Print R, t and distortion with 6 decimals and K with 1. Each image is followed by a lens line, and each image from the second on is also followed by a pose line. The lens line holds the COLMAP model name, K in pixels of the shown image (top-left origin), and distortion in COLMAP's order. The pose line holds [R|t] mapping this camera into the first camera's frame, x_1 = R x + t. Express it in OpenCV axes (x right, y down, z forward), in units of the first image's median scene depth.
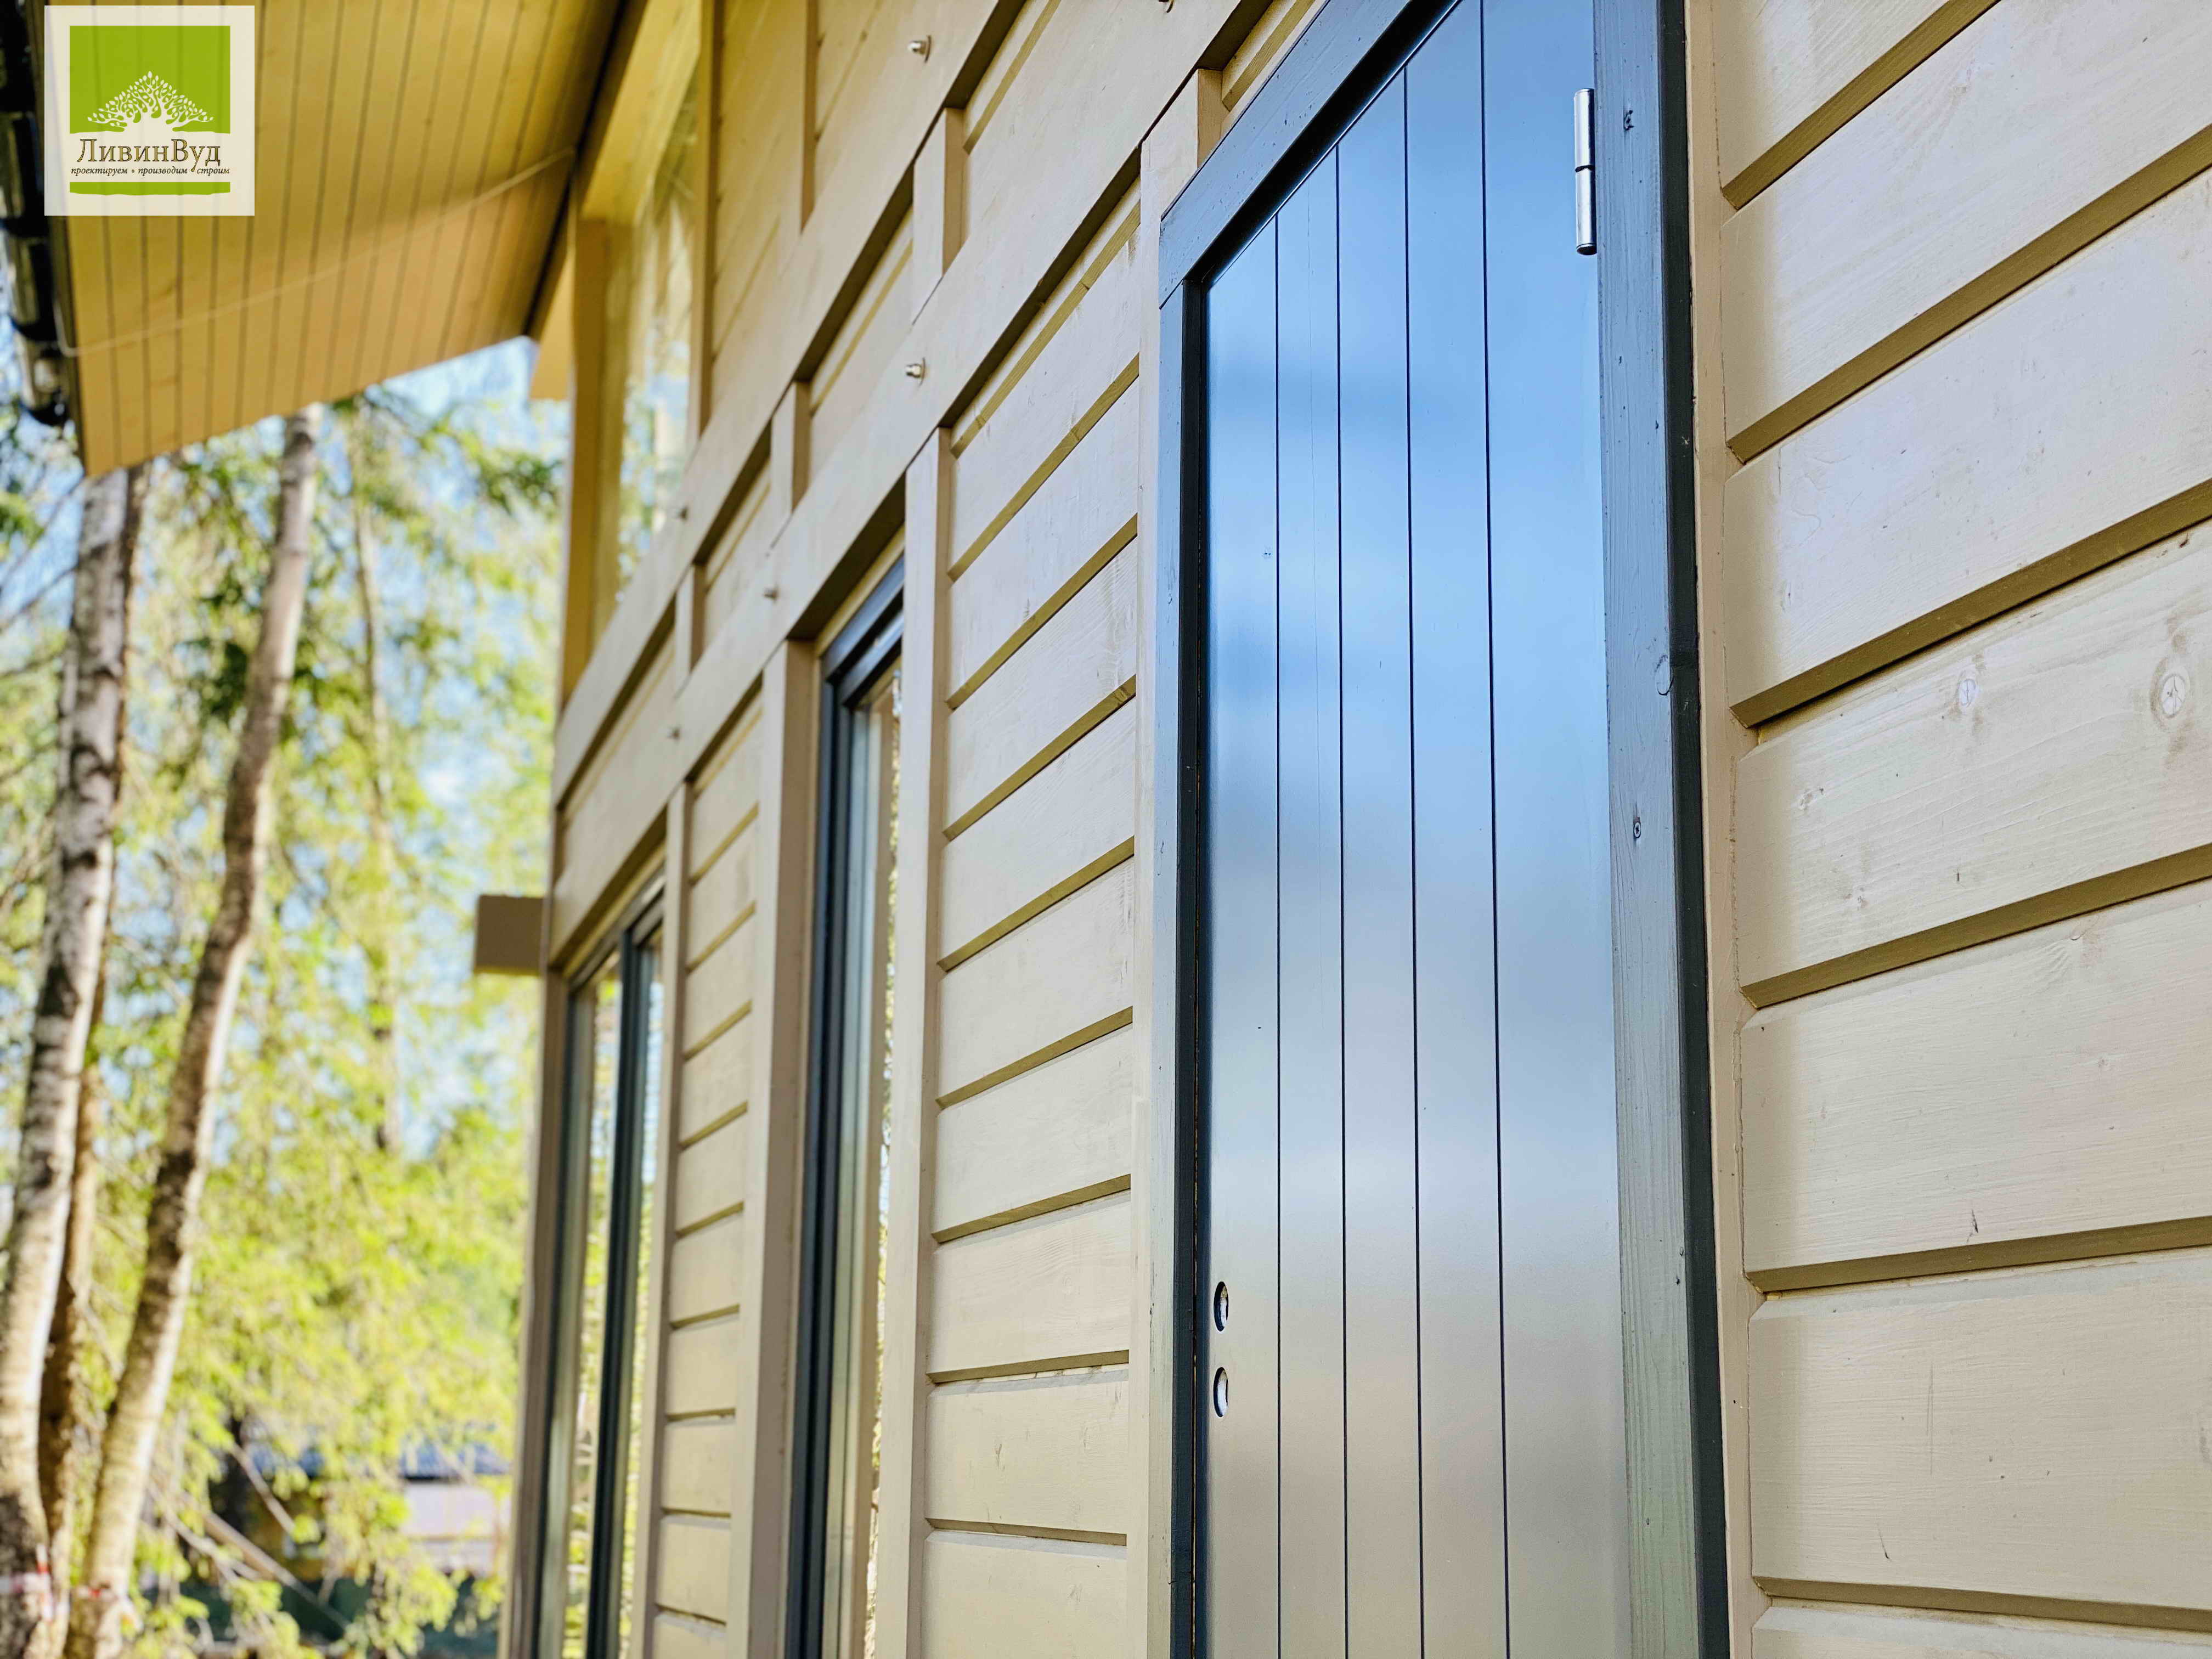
lens RADIAL K [[3219.2, 0, 1106.4], [0, 3219.2, 755.8], [0, 0, 1]] dist [0.028108, 0.796353]
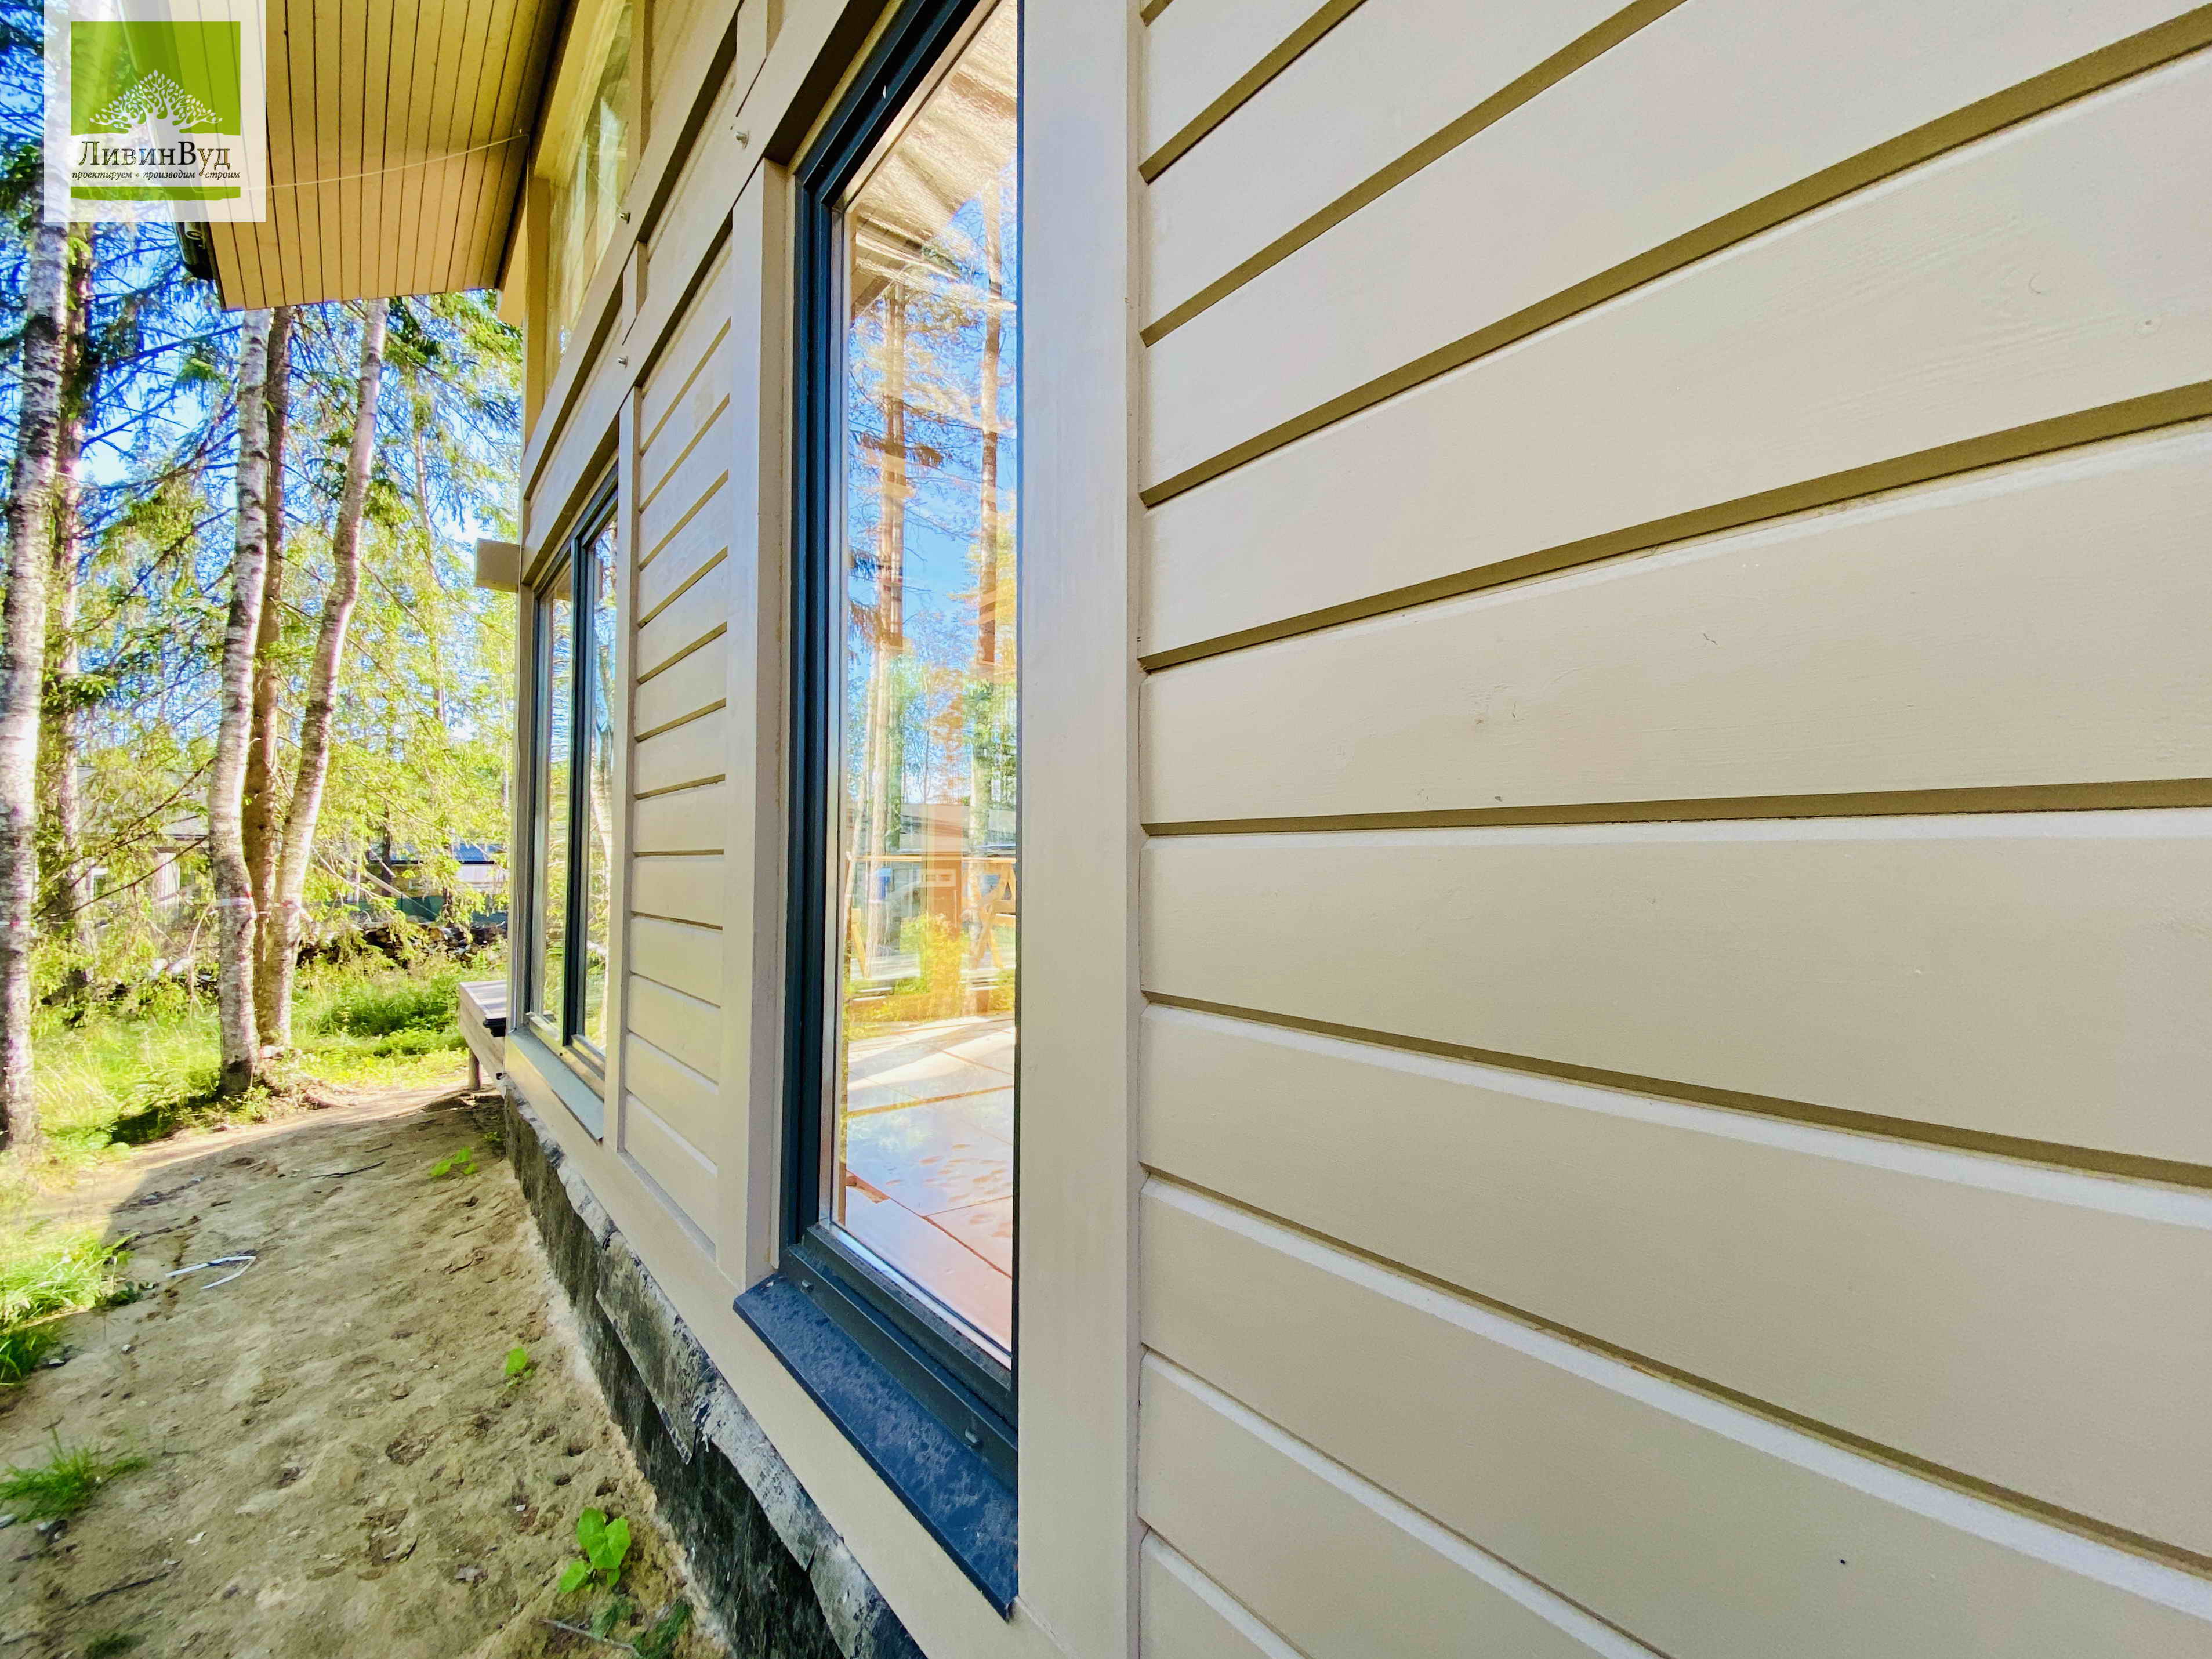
lens RADIAL K [[878.3, 0, 1094.2], [0, 878.3, 828.3], [0, 0, 1]] dist [-0.000092, -0.015872]
pose [[0.915827, -0.003961, 0.401553, -0.058149], [-0.073600, 0.981357, 0.177541, 0.069383], [-0.394770, -0.192151, 0.898462, 0.305081]]
